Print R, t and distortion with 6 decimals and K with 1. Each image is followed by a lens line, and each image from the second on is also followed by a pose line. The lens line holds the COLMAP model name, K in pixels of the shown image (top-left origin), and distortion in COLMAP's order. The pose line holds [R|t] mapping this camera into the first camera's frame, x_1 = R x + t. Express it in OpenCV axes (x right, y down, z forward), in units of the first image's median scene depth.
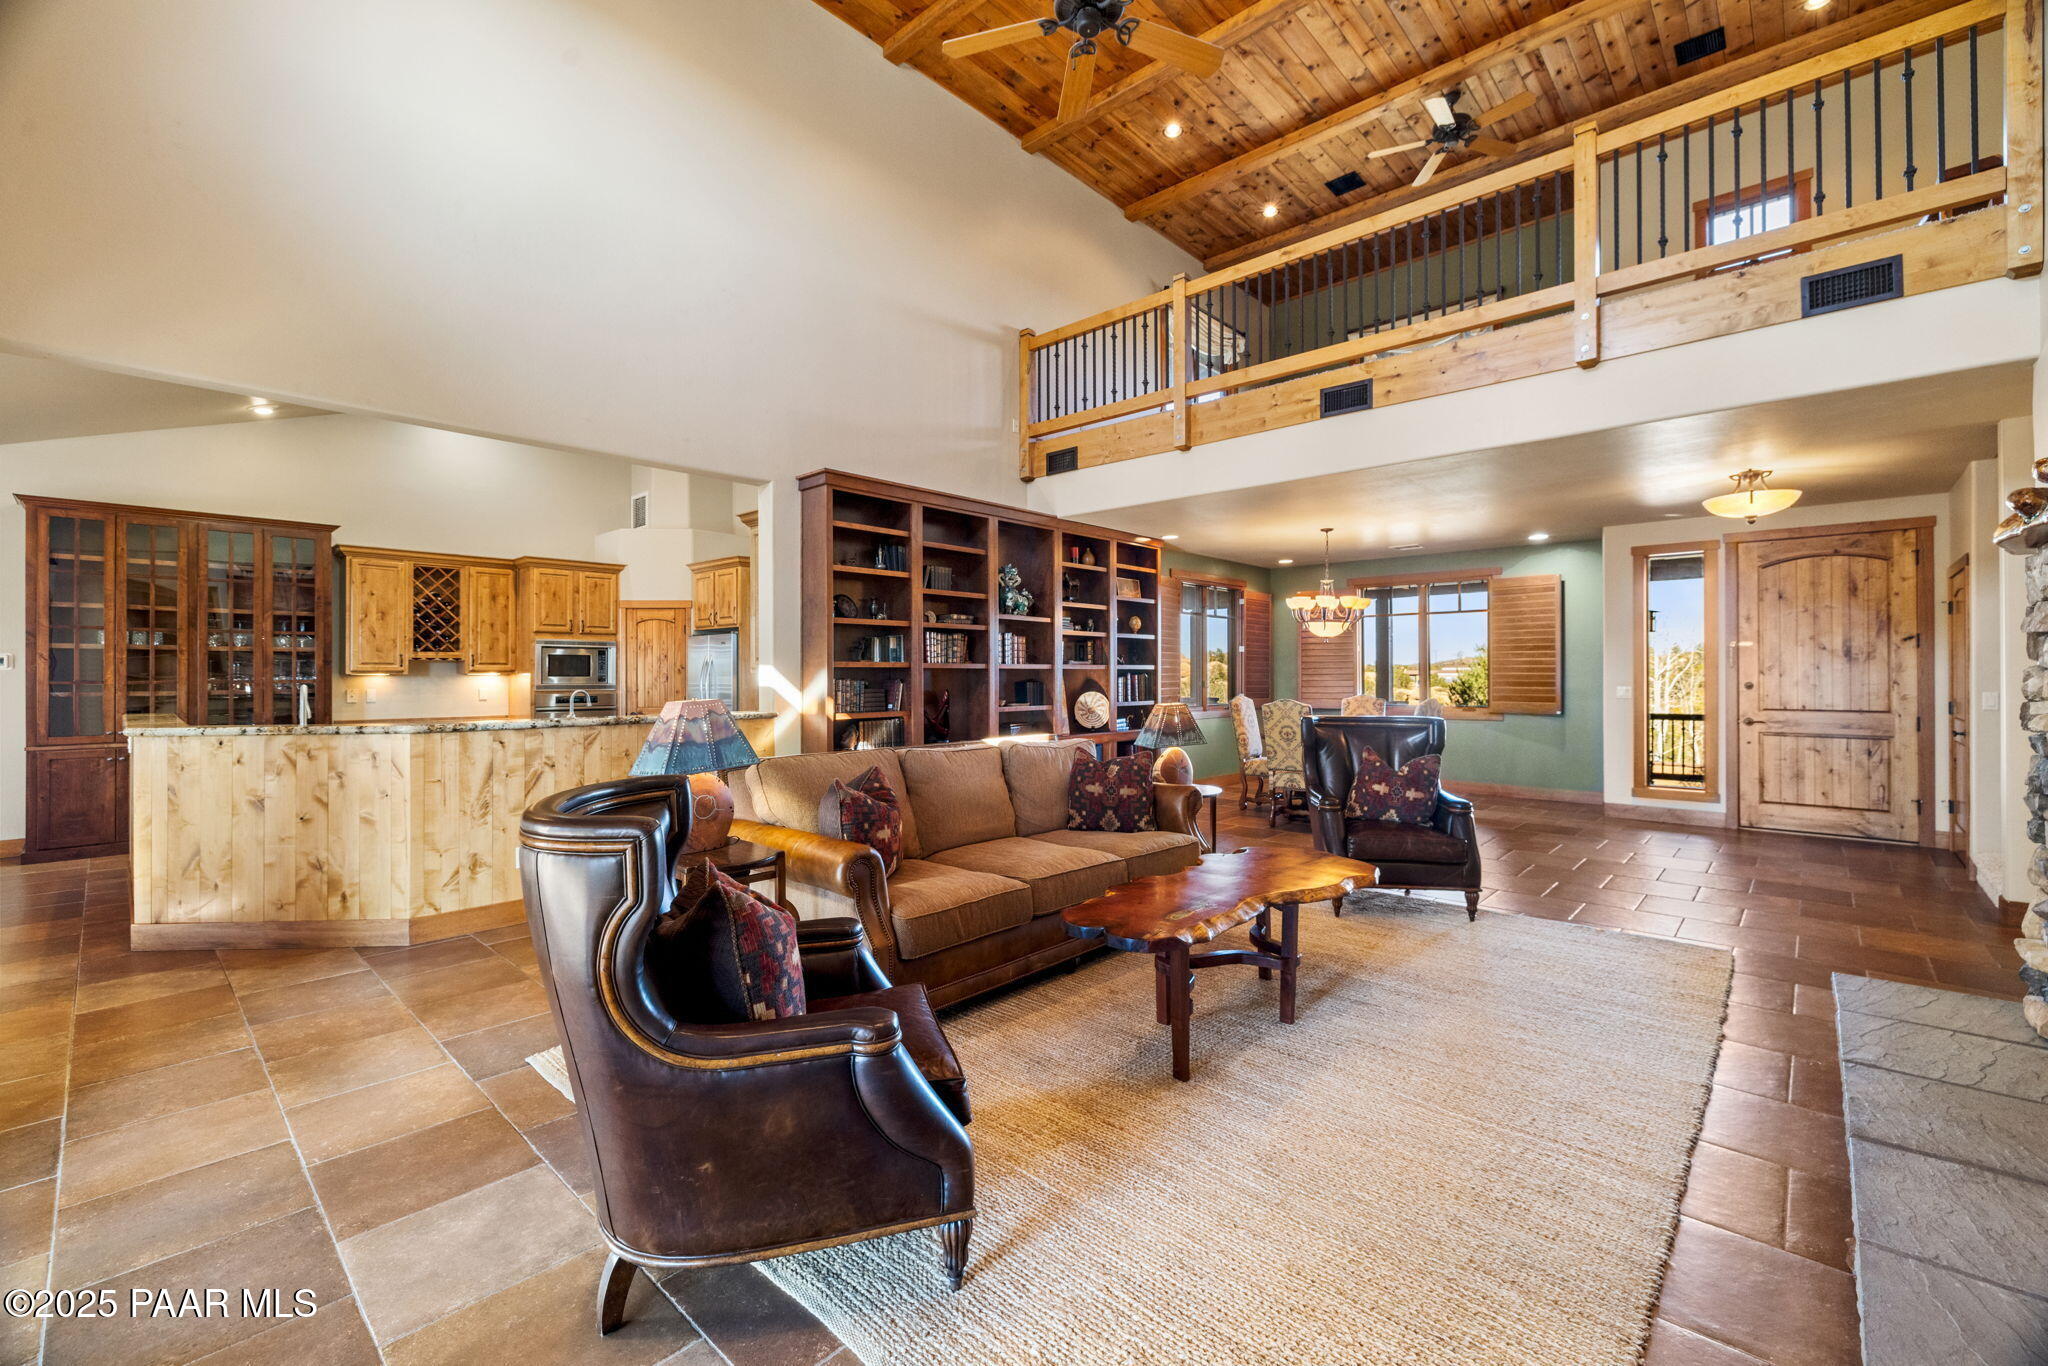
lens RADIAL K [[858.5, 0, 1027.6], [0, 858.5, 670.7], [0, 0, 1]] dist [0.000520, 0.000003]
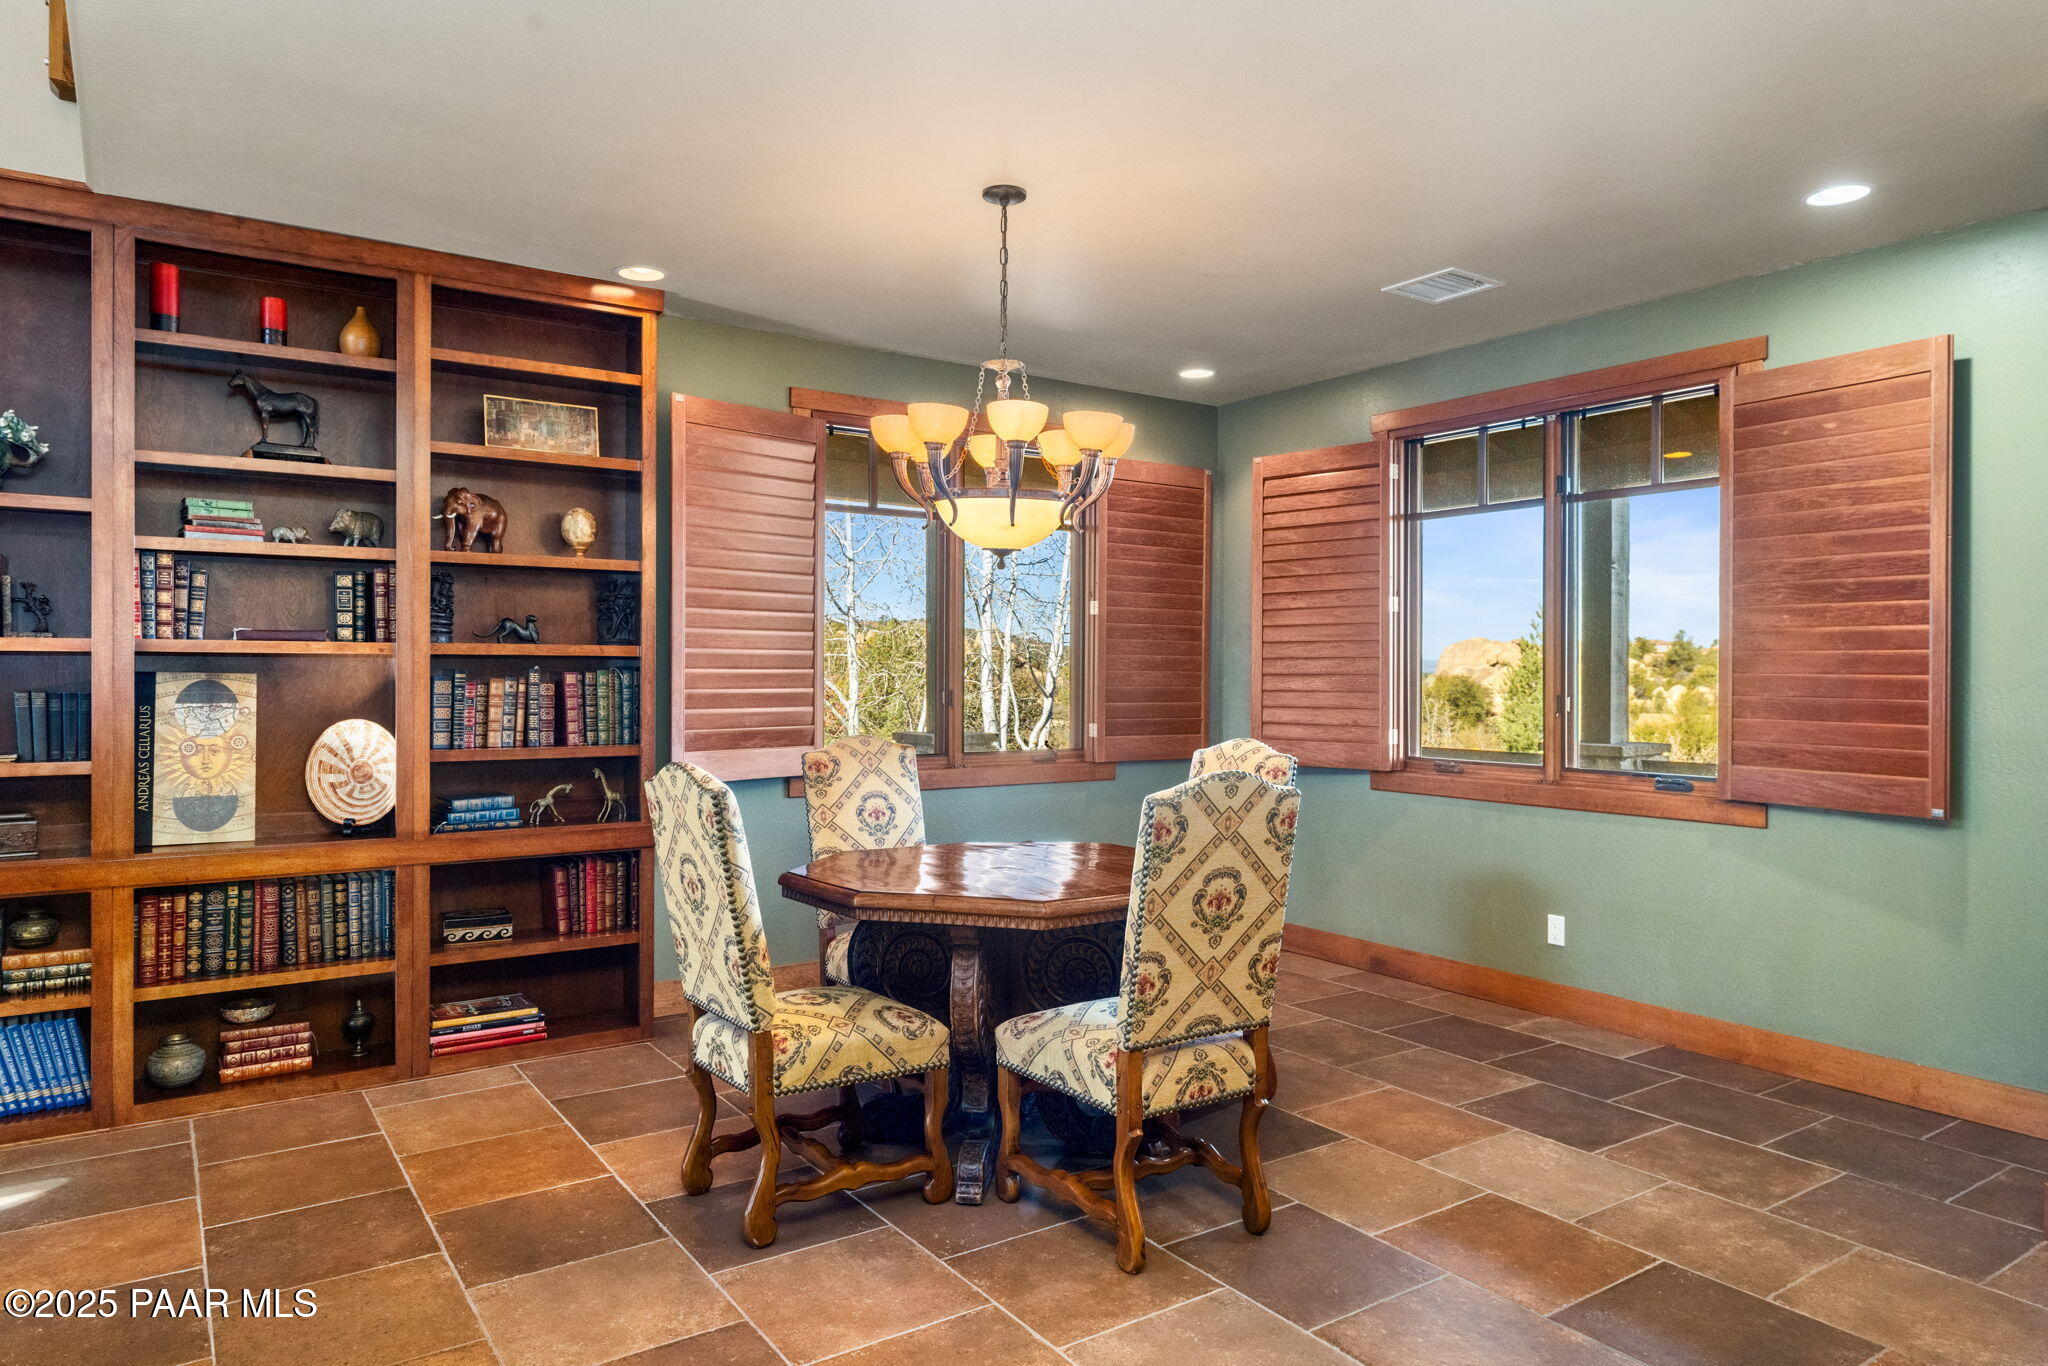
lens RADIAL K [[1281.2, 0, 1028.2], [0, 1281.2, 659.1], [0, 0, 1]] dist [-0.002517, -0.000366]
pose [[0.976127, 0.005204, -0.217138, 0.494889], [-0.006644, 0.999961, -0.005901, 0.002161], [0.217099, 0.007202, 0.976123, 0.615328]]
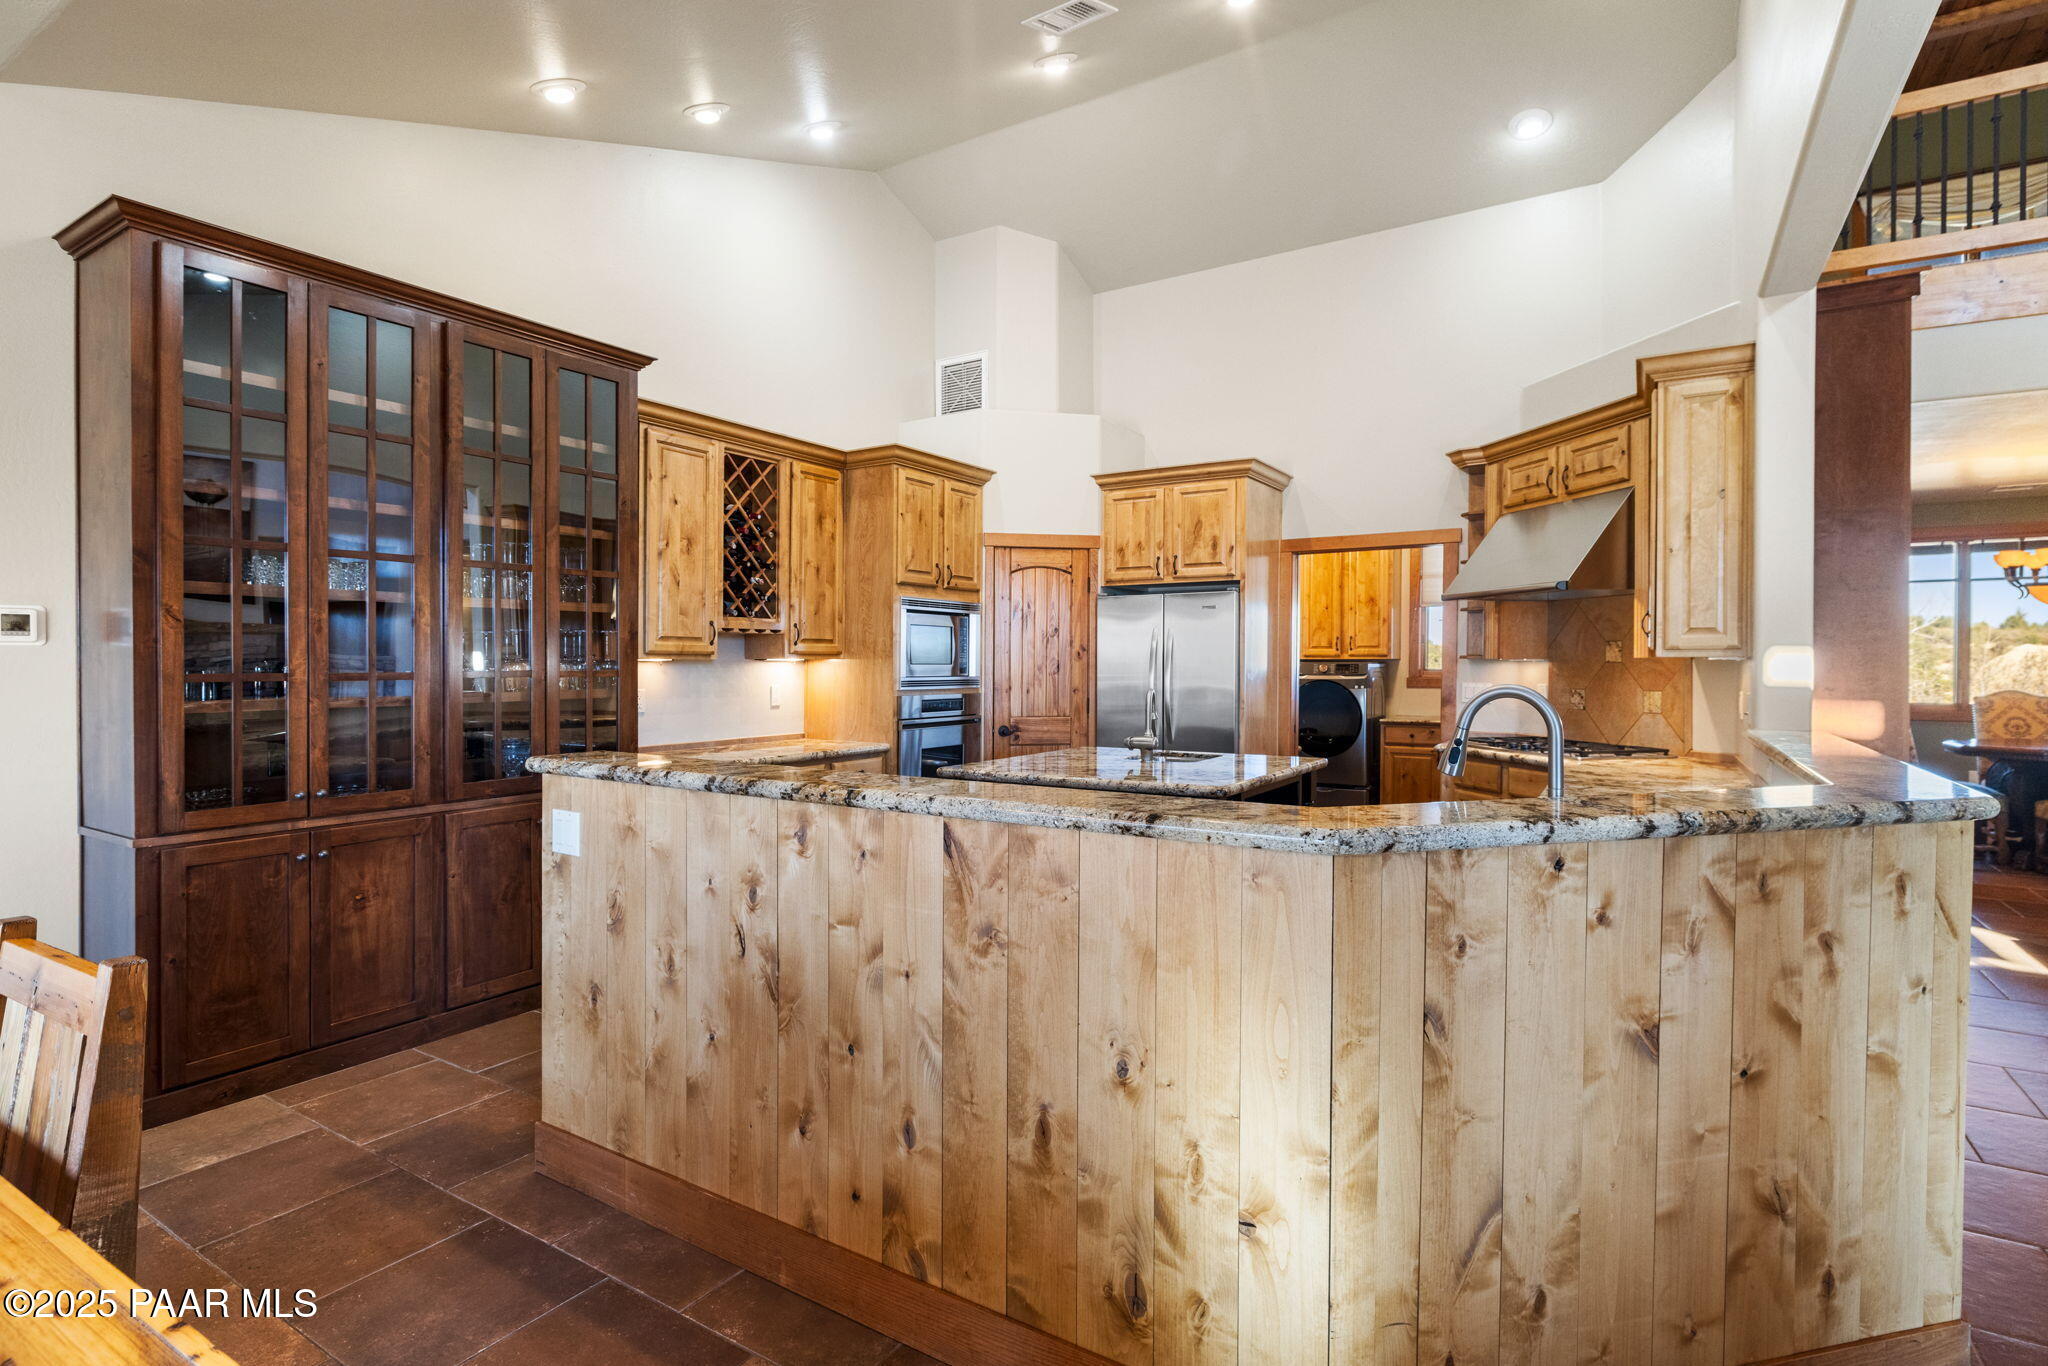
lens RADIAL K [[1027.1, 0, 1025.0], [0, 1027.1, 677.7], [0, 0, 1]] dist [-0.005342, -0.000825]
pose [[0.983717, -0.002465, 0.179706, -0.684173], [-0.000916, 0.999824, 0.018727, 0.003545], [-0.179720, -0.018586, 0.983542, 0.370948]]
